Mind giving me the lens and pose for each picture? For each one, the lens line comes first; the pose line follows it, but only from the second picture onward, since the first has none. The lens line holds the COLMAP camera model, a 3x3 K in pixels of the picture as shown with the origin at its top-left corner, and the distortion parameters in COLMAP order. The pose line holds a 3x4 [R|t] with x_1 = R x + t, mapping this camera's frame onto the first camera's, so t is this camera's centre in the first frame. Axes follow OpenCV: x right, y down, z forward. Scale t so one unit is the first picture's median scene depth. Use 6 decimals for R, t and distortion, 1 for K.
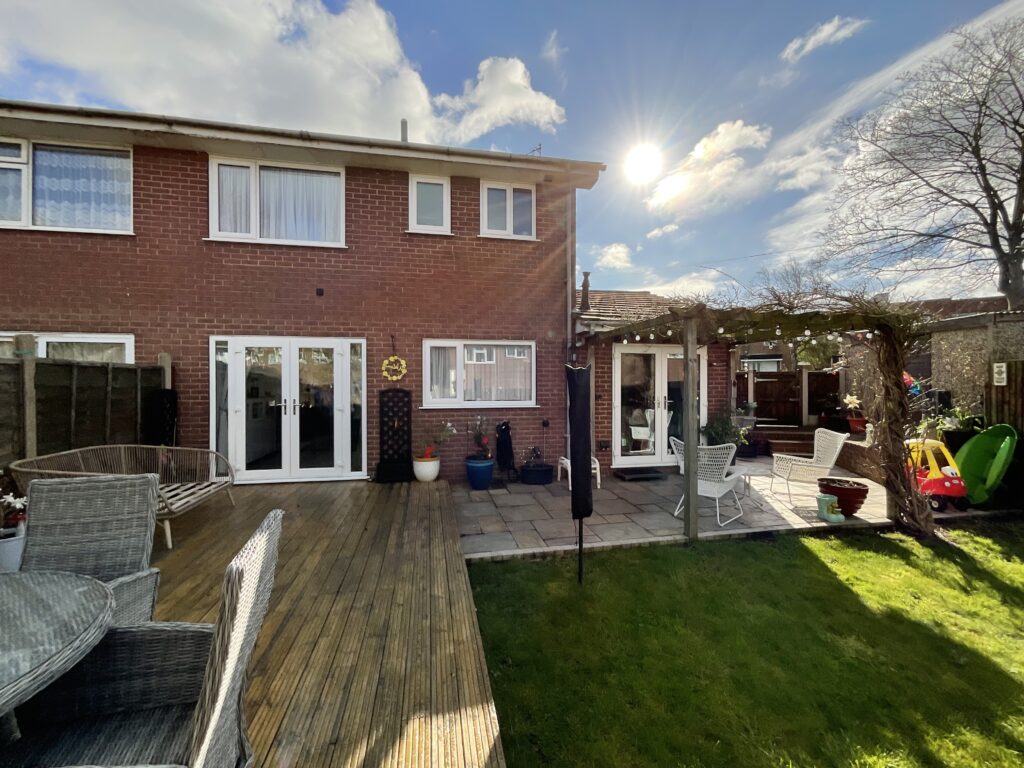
lens RADIAL K [[419.2, 0, 512.0], [0, 419.2, 384.0], [0, 0, 1]] dist [0.000355, 0.000096]
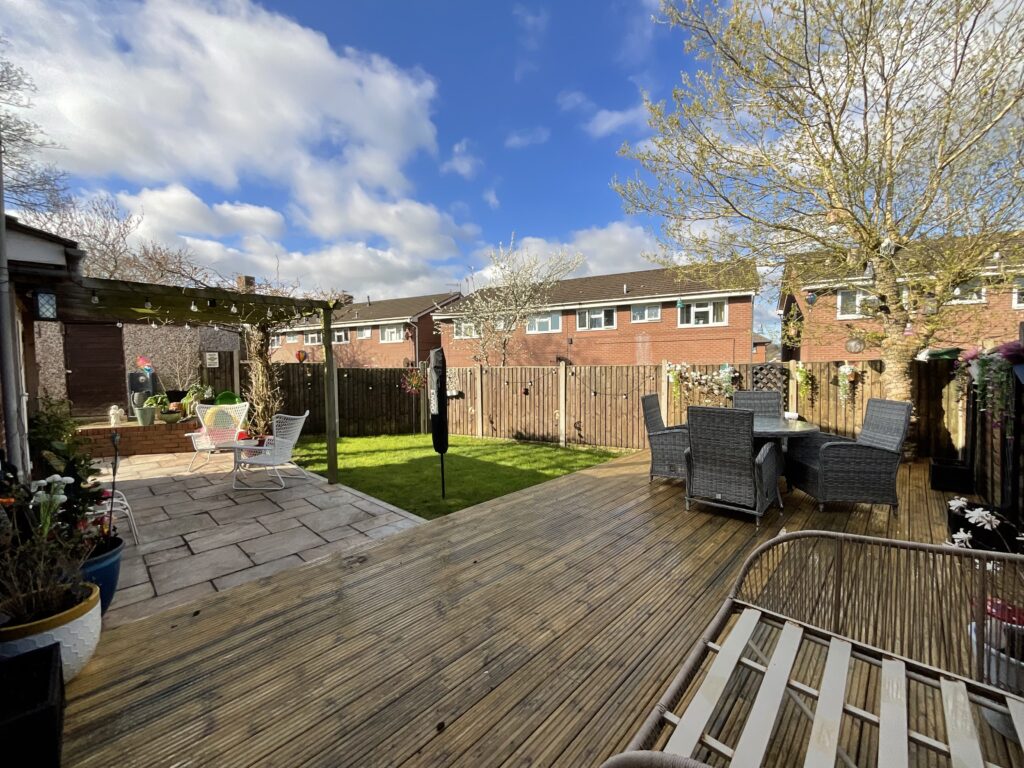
lens RADIAL K [[433.4, 0, 512.0], [0, 433.4, 384.0], [0, 0, 1]] dist [0.000239, 0.000040]
pose [[-0.605810, -0.026515, 0.795168, -0.944557], [0.008855, 0.999158, 0.040064, 0.013835], [-0.795560, 0.031312, -0.605065, 1.361995]]
